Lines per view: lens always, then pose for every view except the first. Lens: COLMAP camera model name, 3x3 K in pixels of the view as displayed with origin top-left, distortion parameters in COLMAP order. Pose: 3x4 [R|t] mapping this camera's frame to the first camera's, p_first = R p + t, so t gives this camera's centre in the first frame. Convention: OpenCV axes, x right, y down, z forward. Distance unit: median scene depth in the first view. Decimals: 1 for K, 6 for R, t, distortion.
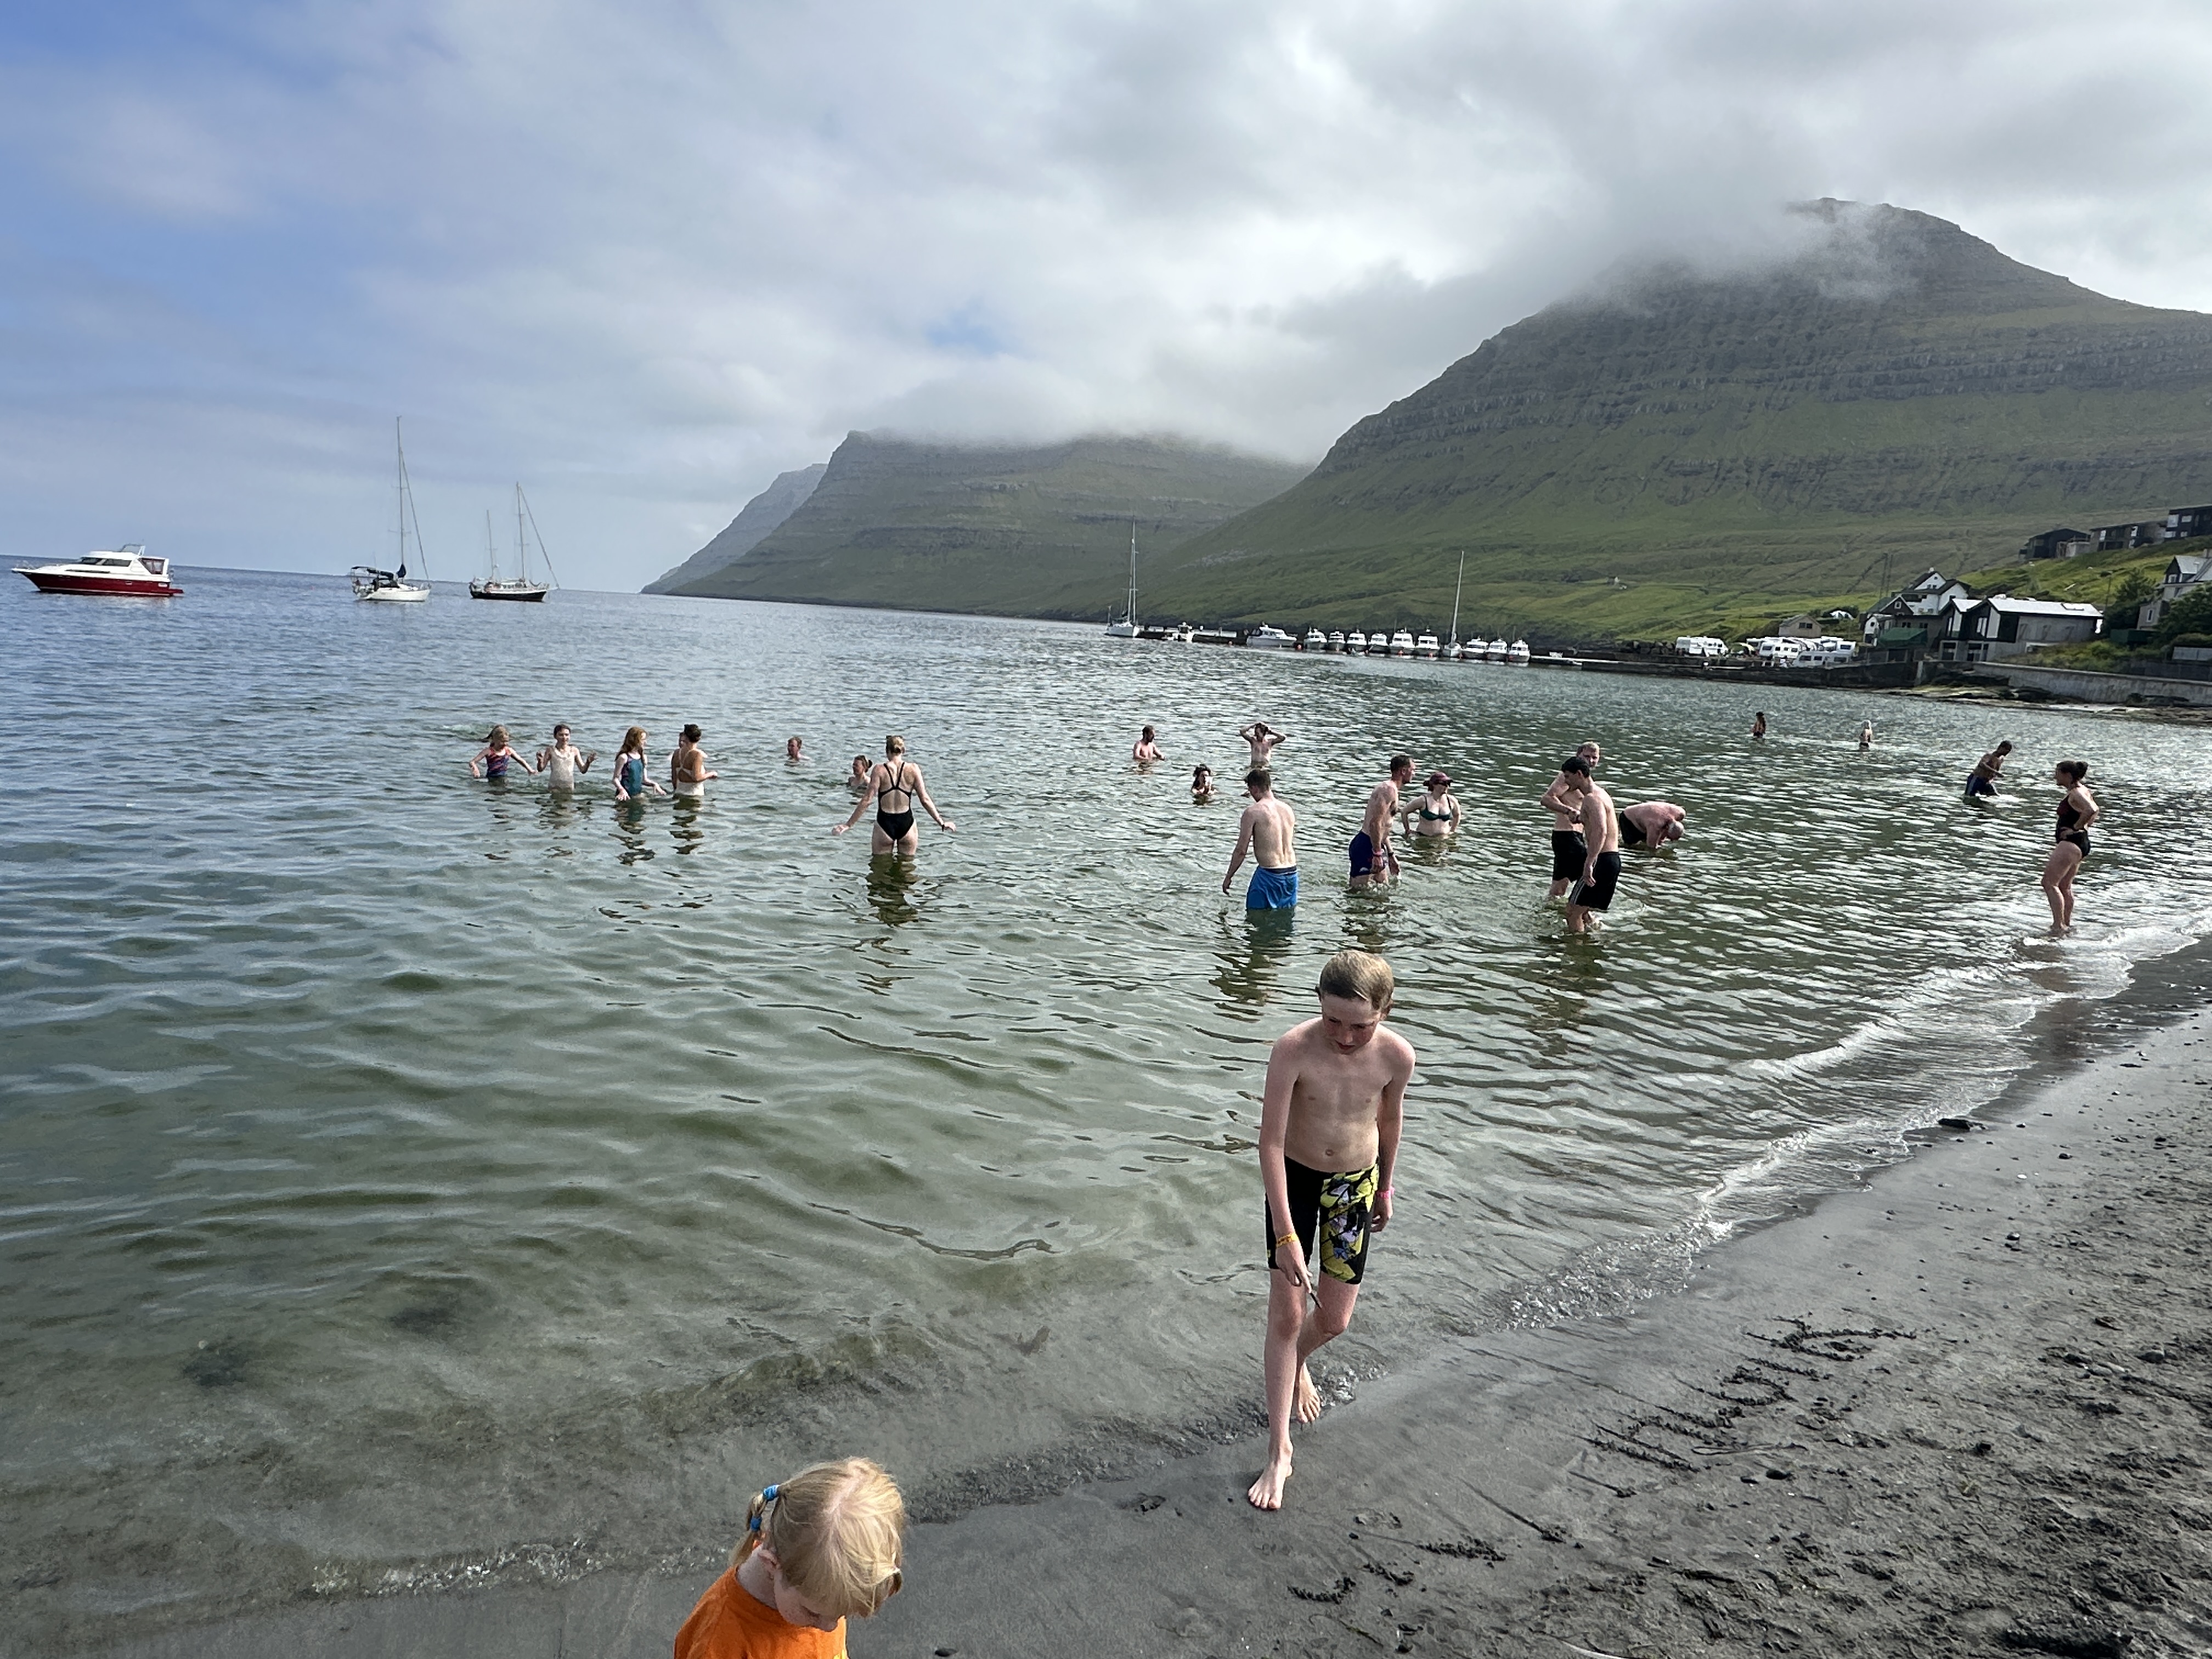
lens RADIAL K [[1359.3, 0, 1111.3], [0, 1359.3, 830.3], [0, 0, 1]] dist [-0.001813, 0.003953]
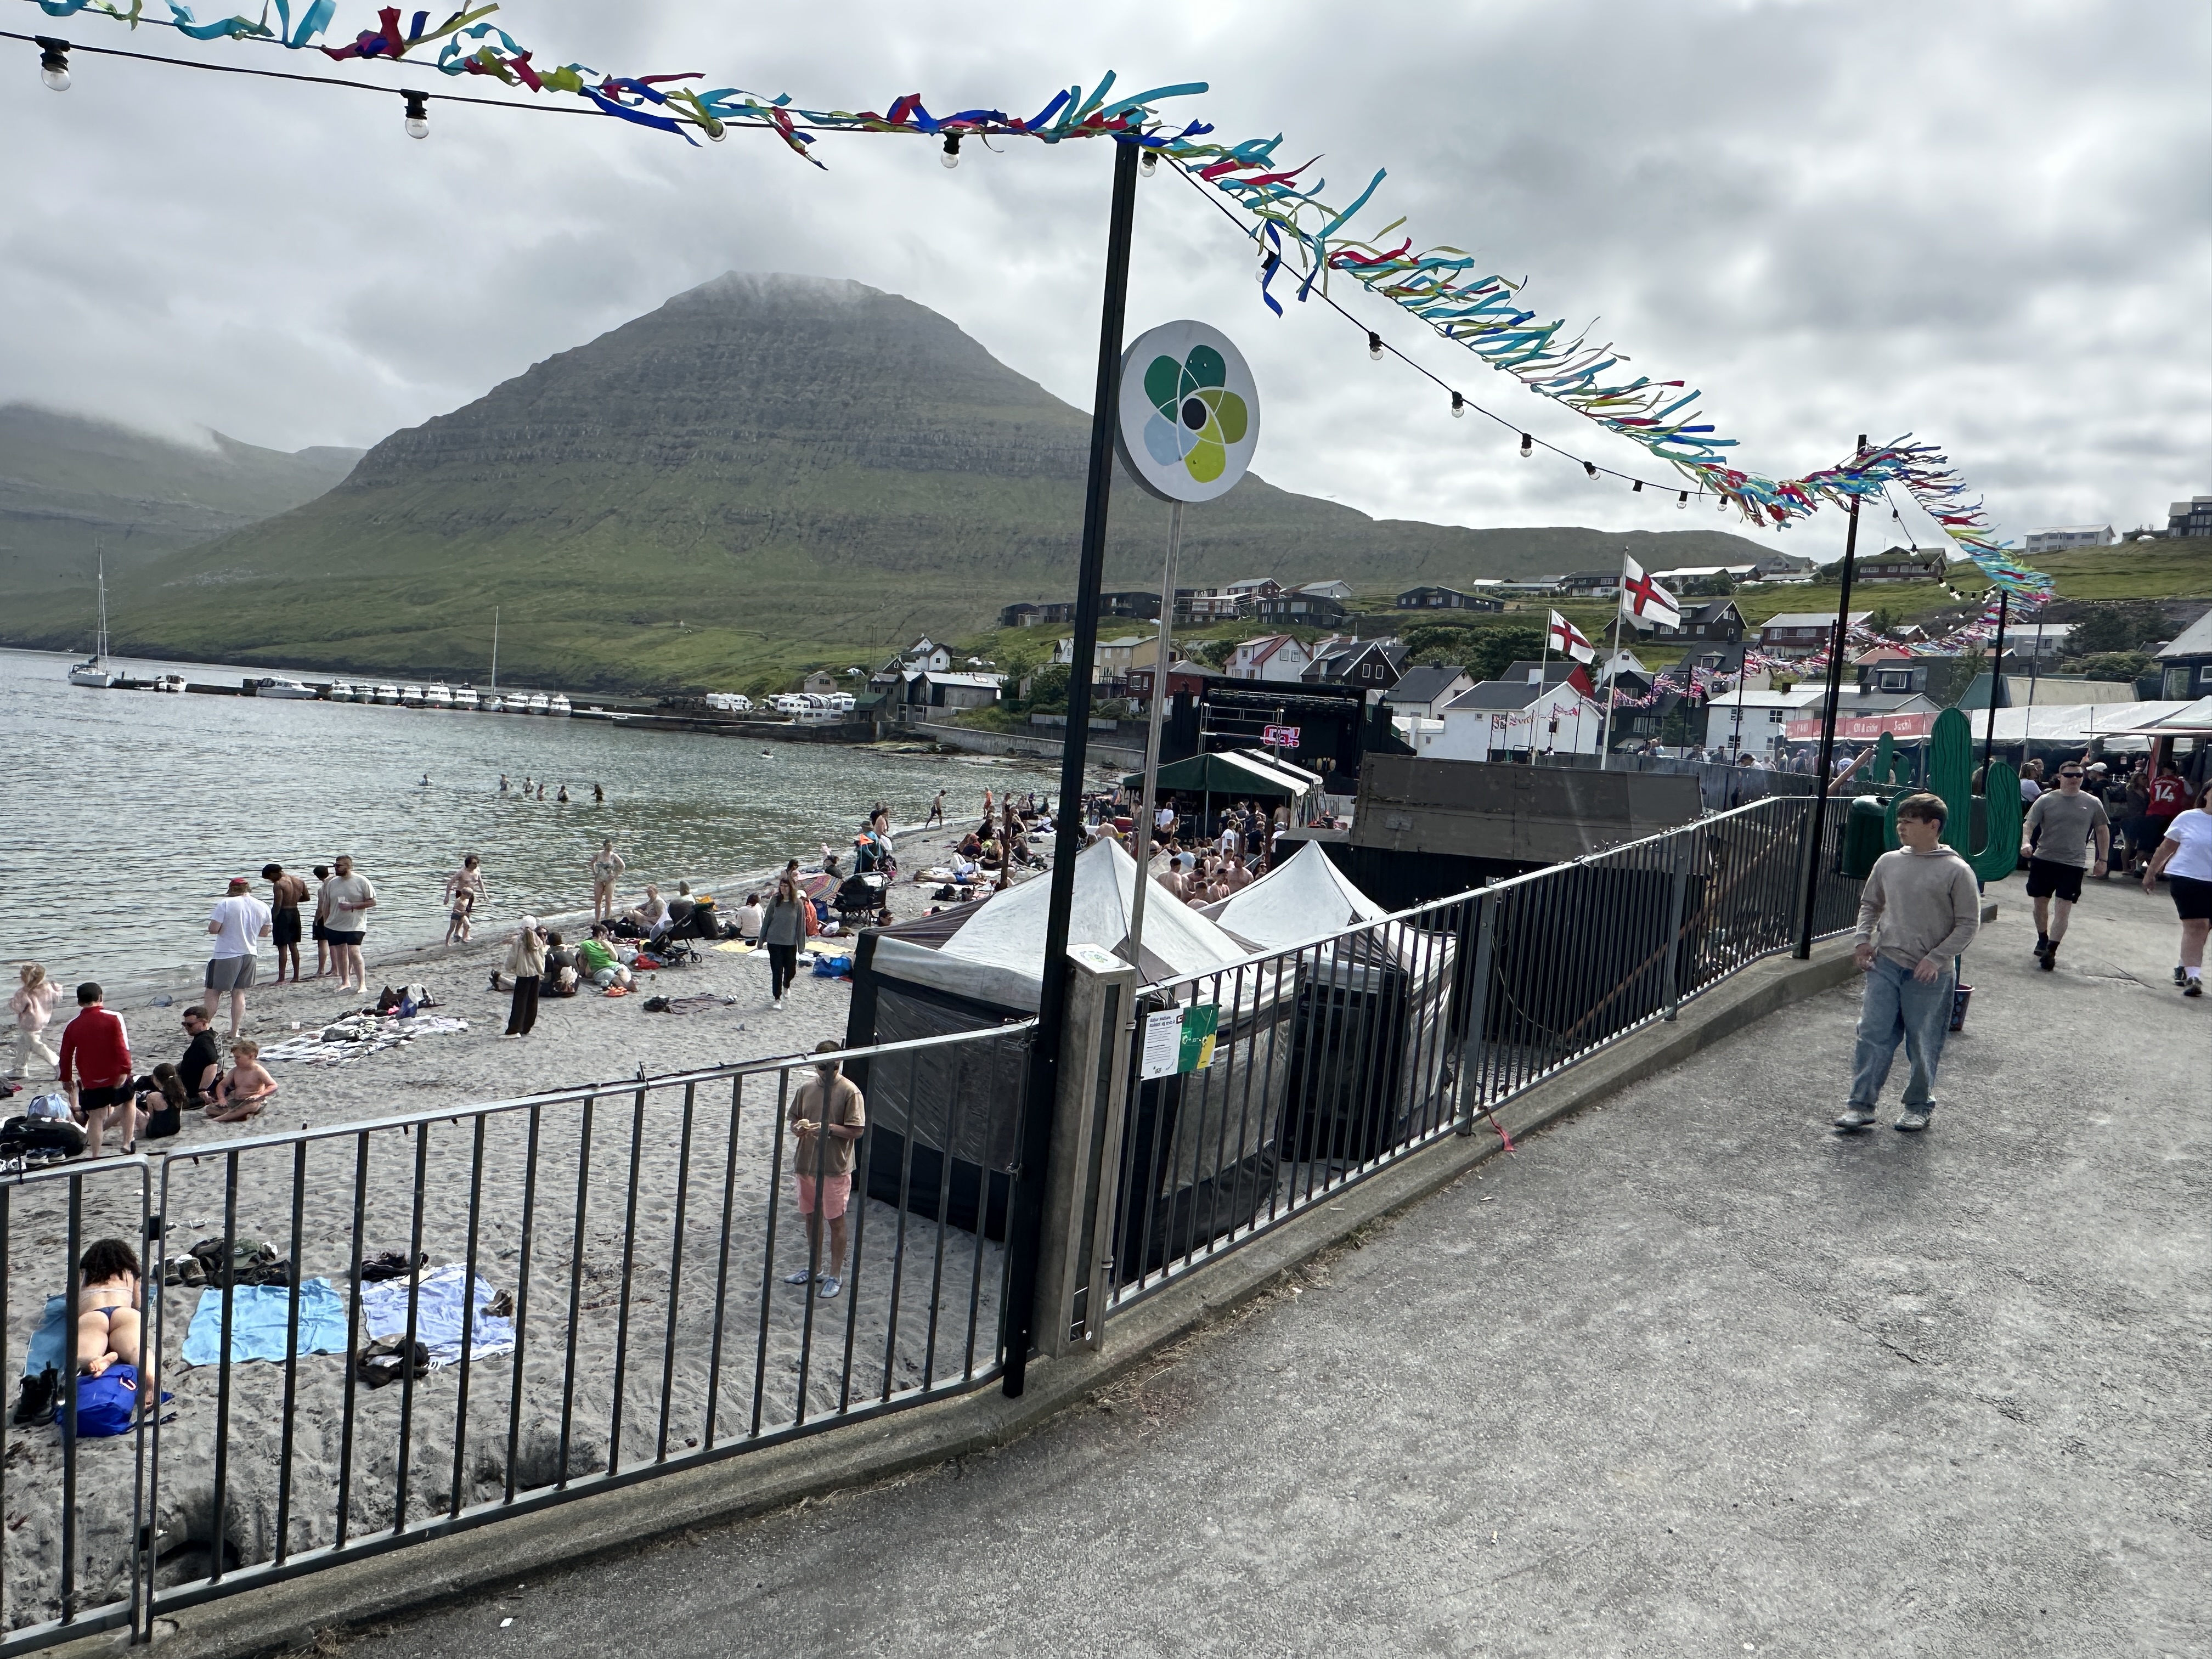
lens RADIAL K [[1424.1, 0, 1084.5], [0, 1424.1, 825.4], [0, 0, 1]] dist [0.003301, -0.001743]
pose [[0.814753, -0.043914, 0.578143, -0.005148], [0.064715, 0.997785, -0.015411, 0.001605], [-0.576185, 0.049971, 0.815790, -0.104215]]
